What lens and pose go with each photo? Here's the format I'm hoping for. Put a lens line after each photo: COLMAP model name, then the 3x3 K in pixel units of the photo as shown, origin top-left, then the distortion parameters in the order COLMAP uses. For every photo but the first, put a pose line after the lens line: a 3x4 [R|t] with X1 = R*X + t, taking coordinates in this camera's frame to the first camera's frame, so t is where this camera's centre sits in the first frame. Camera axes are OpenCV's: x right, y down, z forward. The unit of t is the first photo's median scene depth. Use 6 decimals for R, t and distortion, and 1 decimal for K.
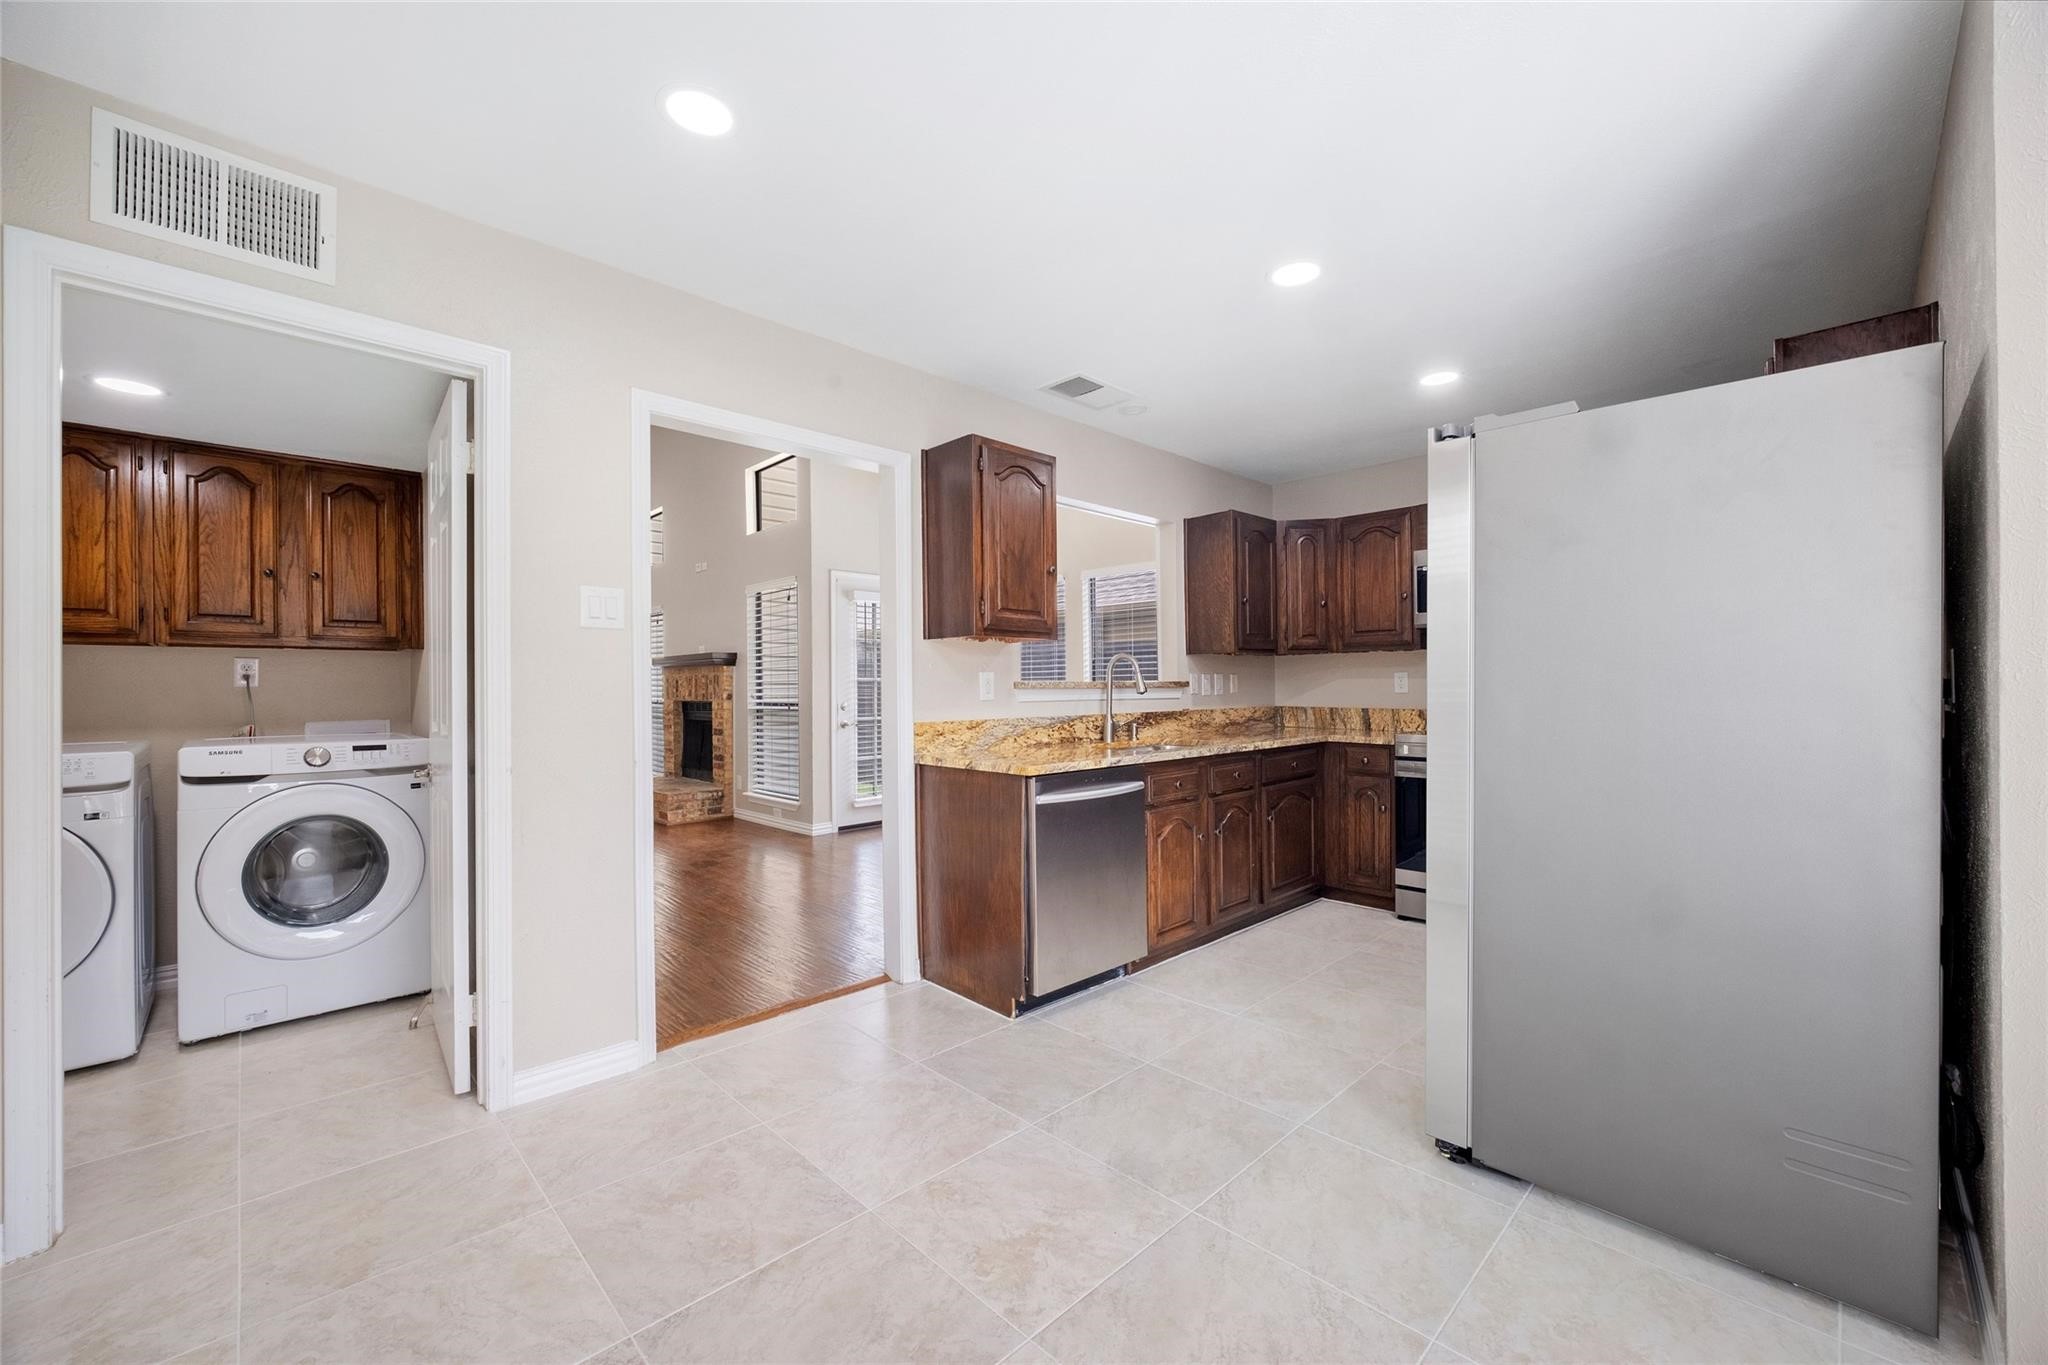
lens RADIAL K [[809.5, 0, 1028.6], [0, 809.5, 681.6], [0, 0, 1]] dist [-0.005958, -0.000356]
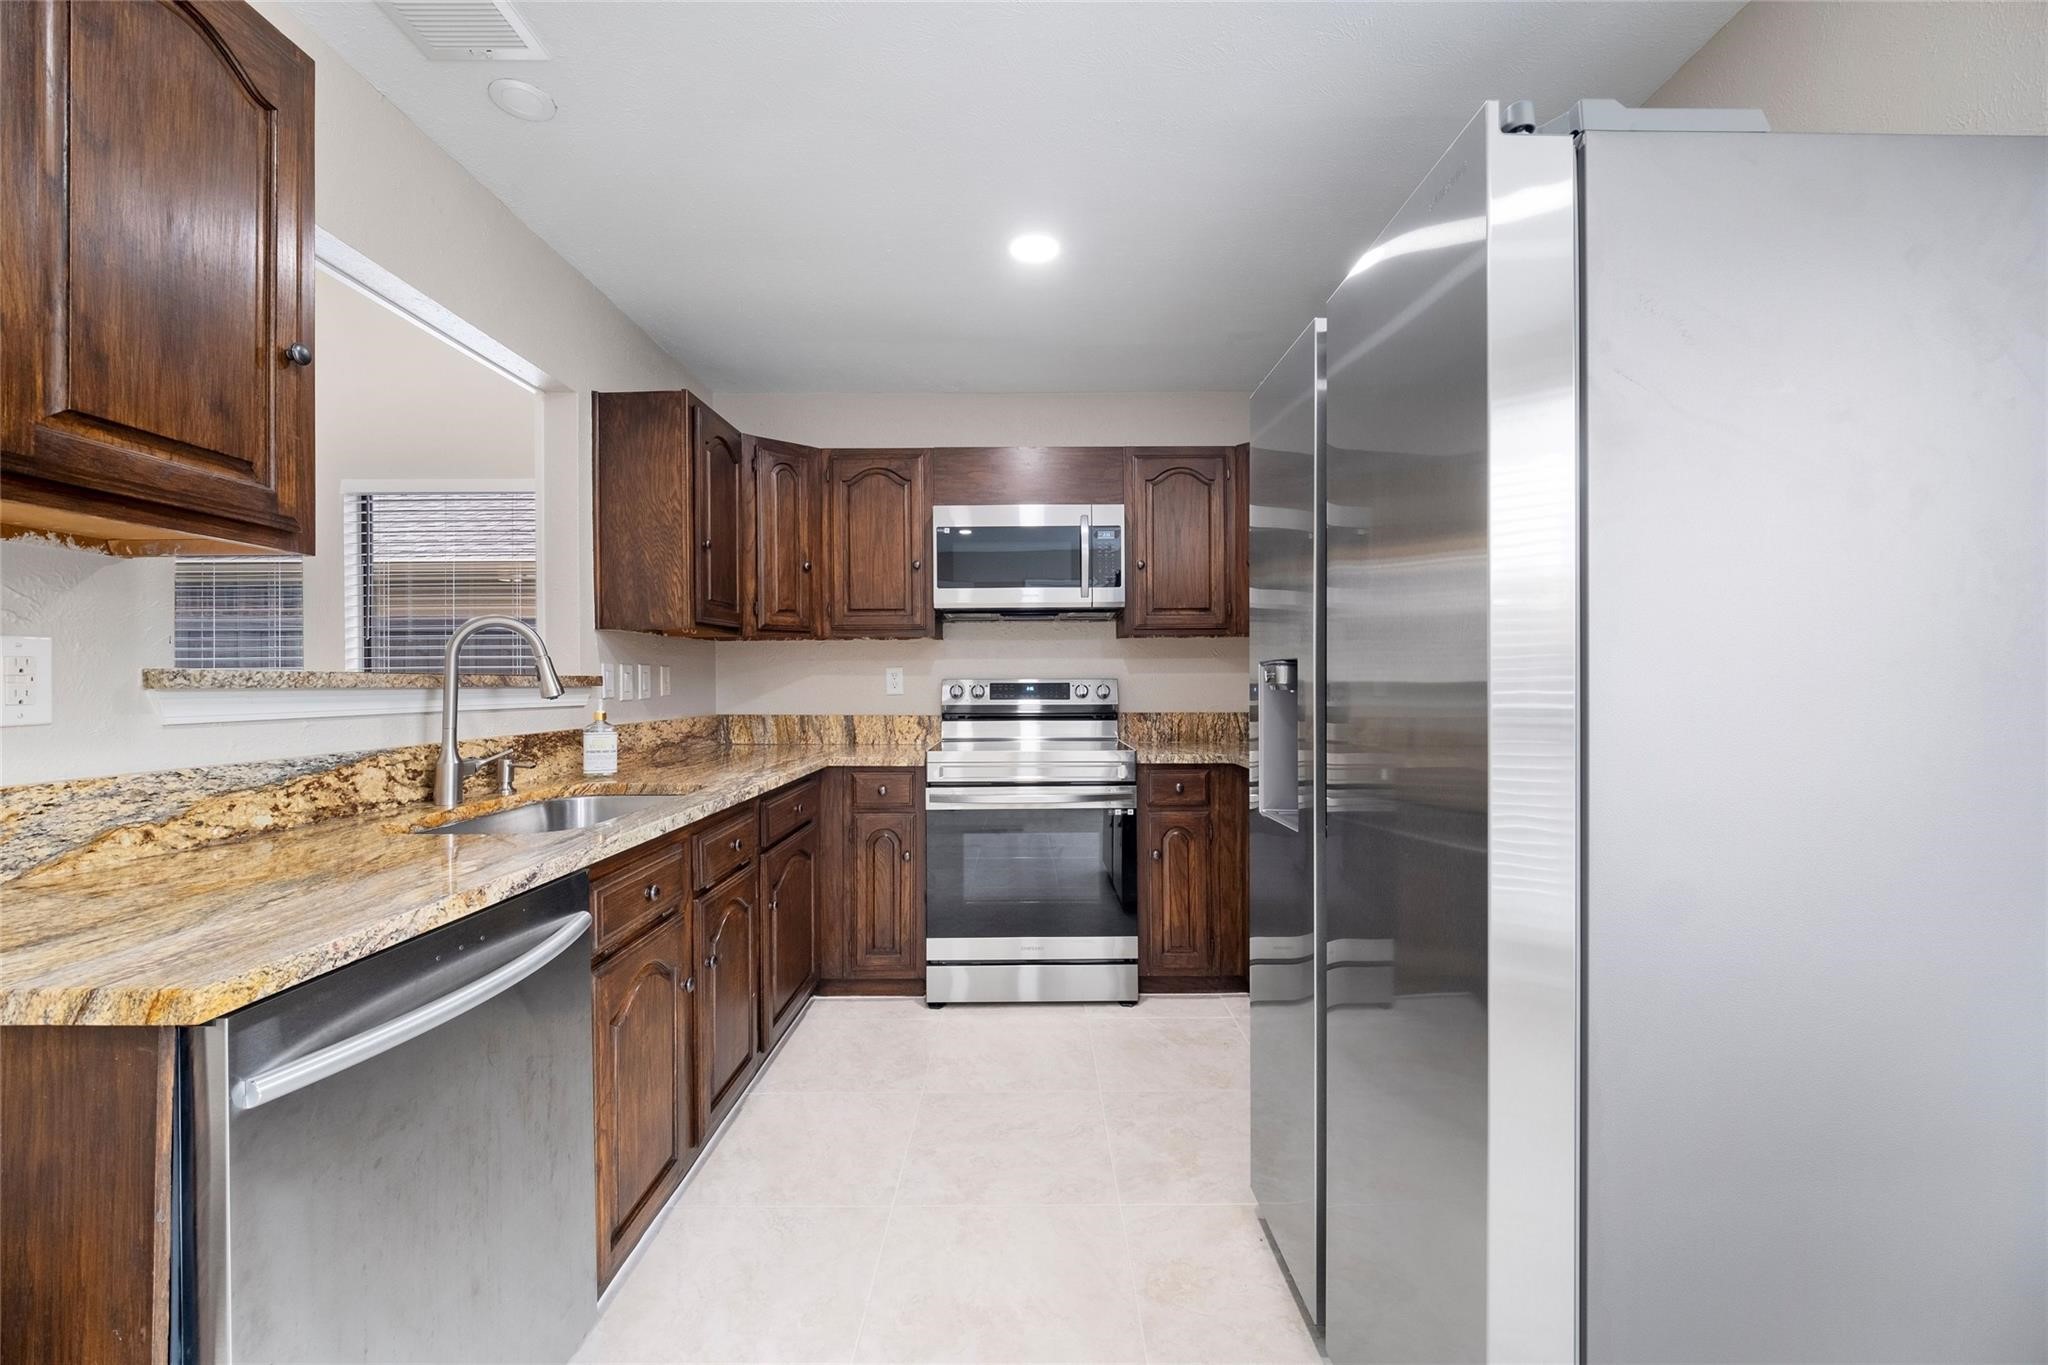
lens RADIAL K [[809.5, 0, 1028.6], [0, 809.5, 681.6], [0, 0, 1]] dist [-0.005958, -0.000356]
pose [[0.700086, 0.005364, 0.714039, 0.001761], [-0.004385, 0.999985, -0.003213, 0.004166], [-0.714045, -0.000882, 0.700099, 0.403542]]
